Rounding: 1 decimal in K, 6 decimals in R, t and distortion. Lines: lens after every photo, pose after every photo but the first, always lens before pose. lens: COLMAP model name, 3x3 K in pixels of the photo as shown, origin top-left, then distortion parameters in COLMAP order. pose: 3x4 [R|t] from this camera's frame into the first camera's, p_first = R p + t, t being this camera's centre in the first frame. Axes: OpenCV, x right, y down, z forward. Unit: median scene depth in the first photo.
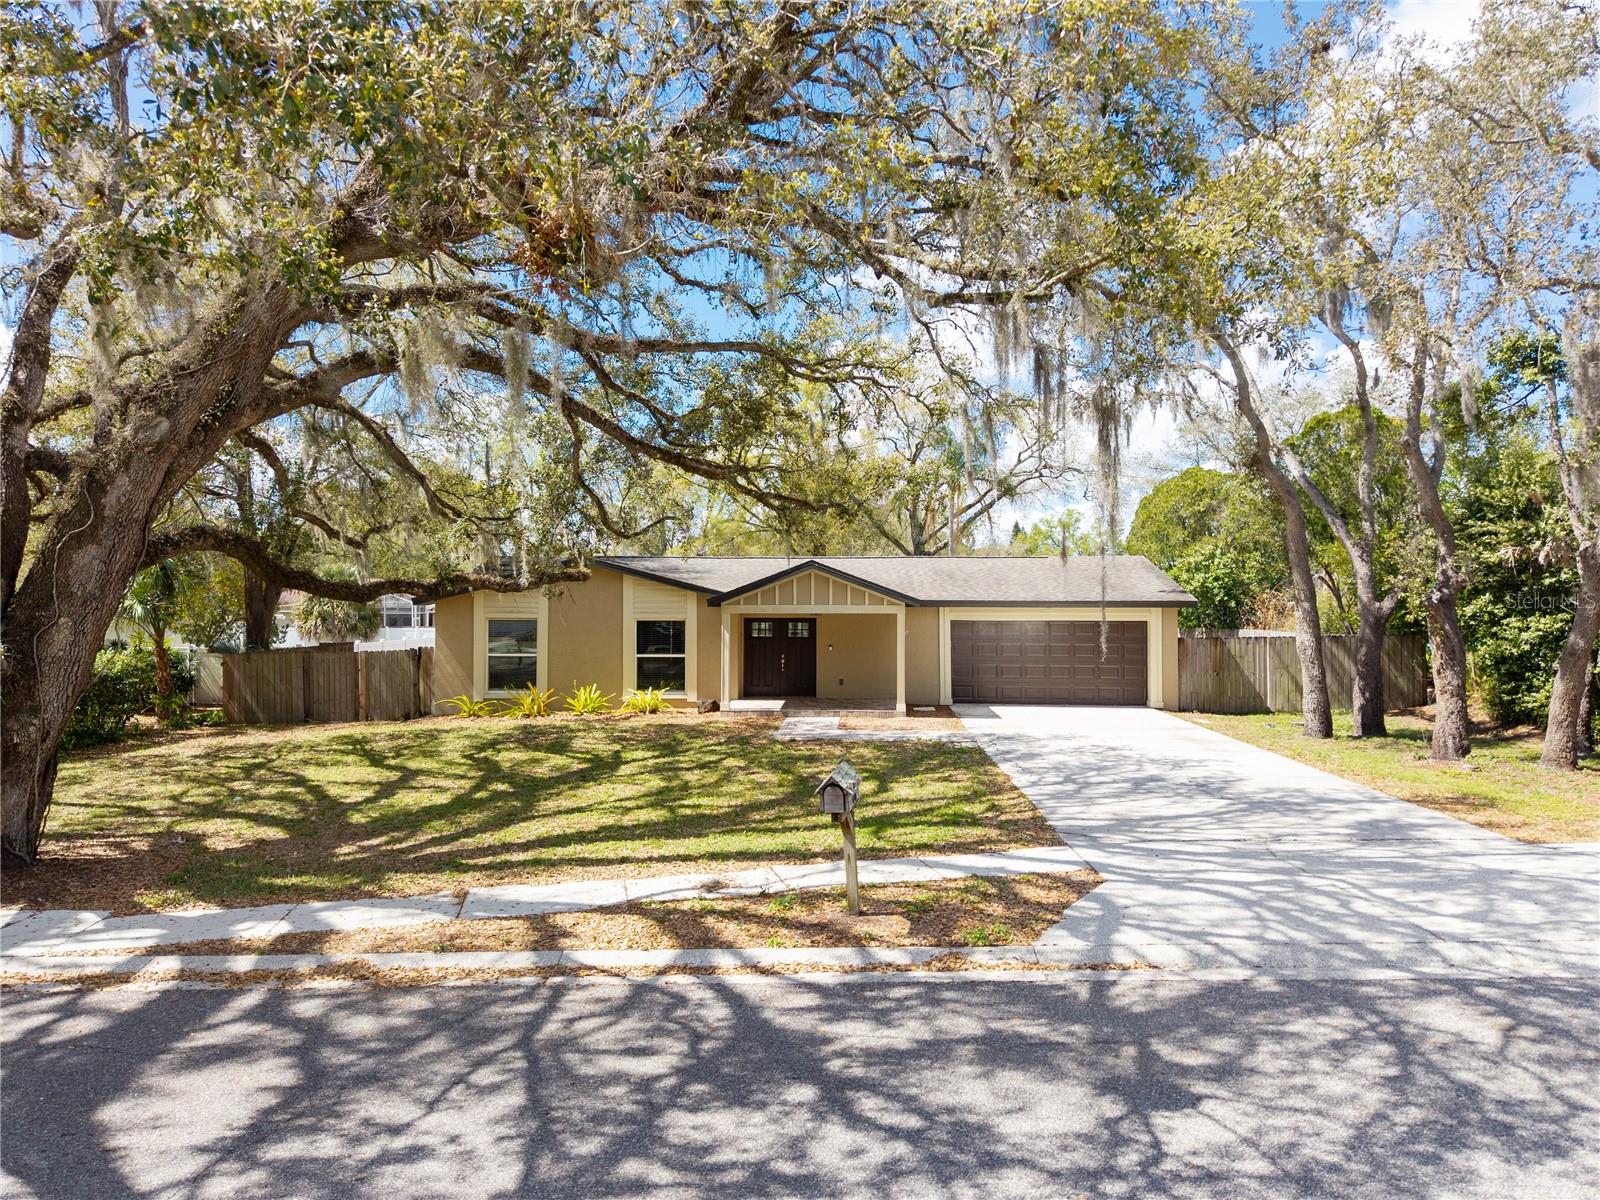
lens RADIAL K [[1090.5, 0, 802.6], [0, 1090.5, 600.3], [0, 0, 1]] dist [0.007135, -0.003660]
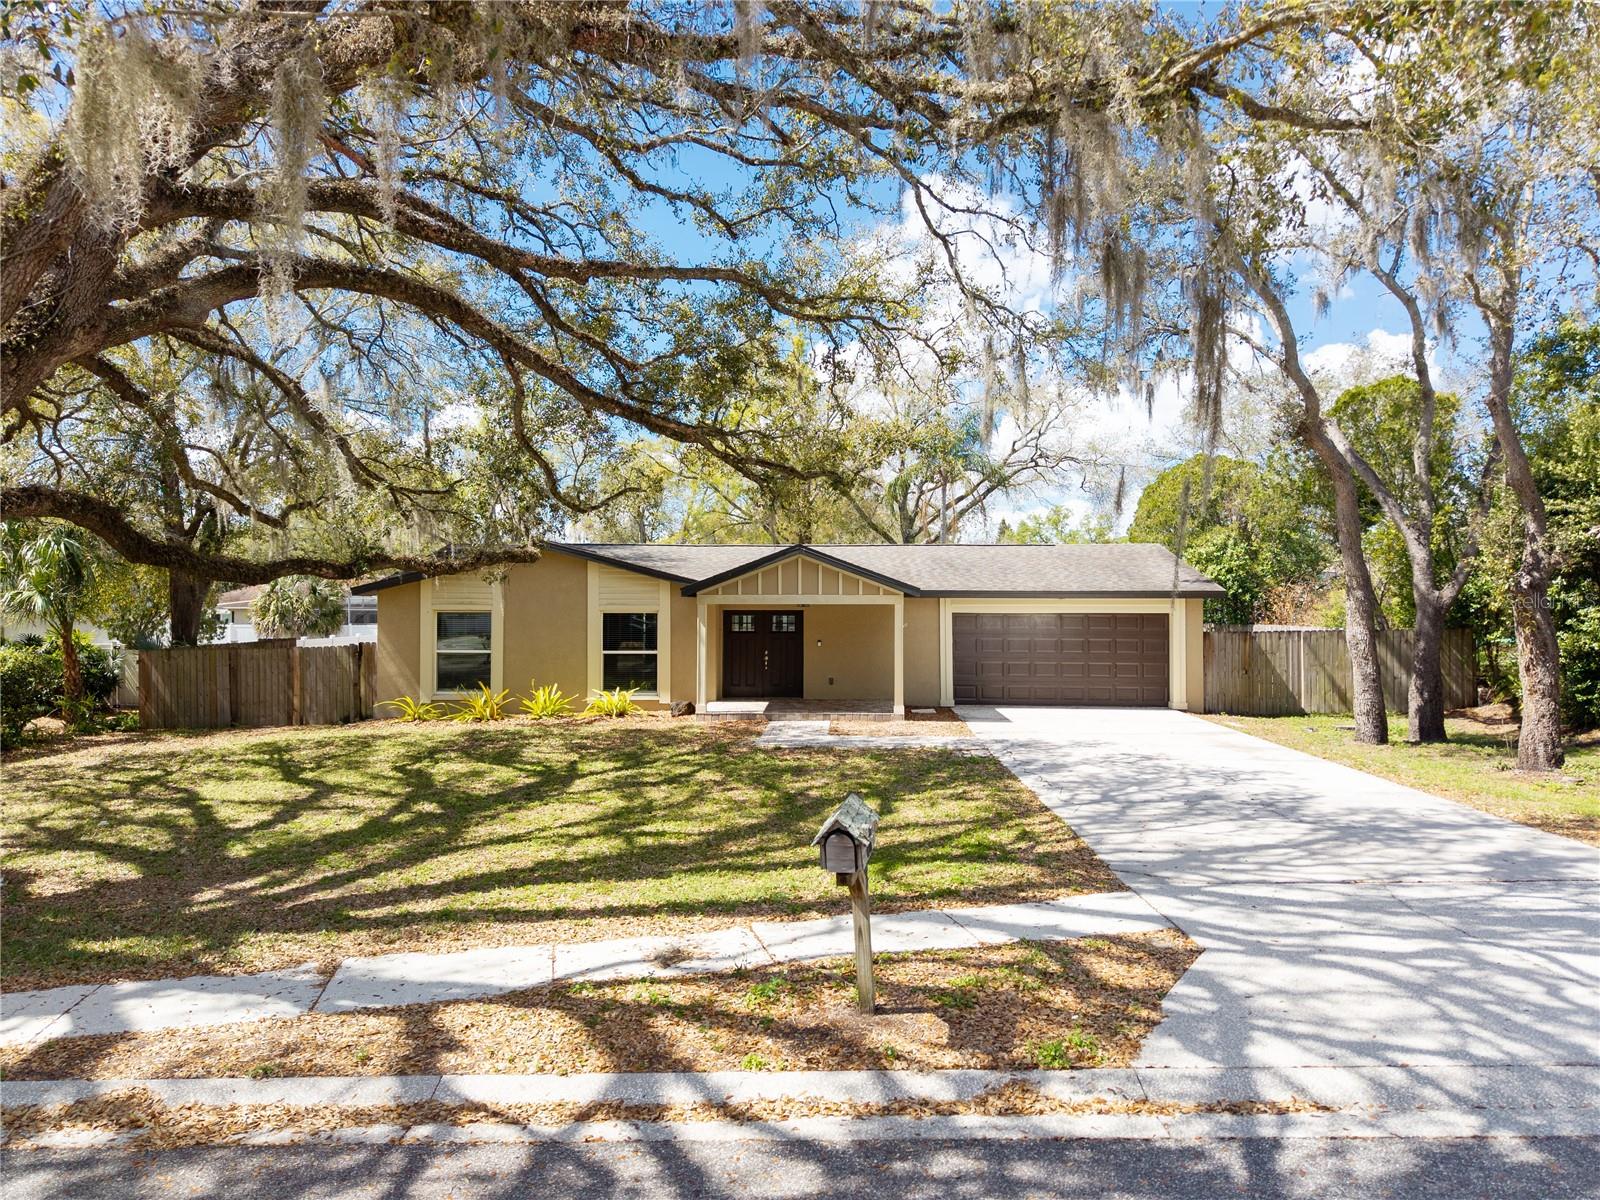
lens RADIAL K [[1112.8, 0, 797.5], [0, 1112.8, 597.1], [0, 0, 1]] dist [0.002130, 0.001405]
pose [[0.999950, -0.000231, 0.009983, -0.002183], [0.000242, 0.999999, -0.001036, 0.010654], [-0.009983, 0.001038, 0.999950, 0.136454]]
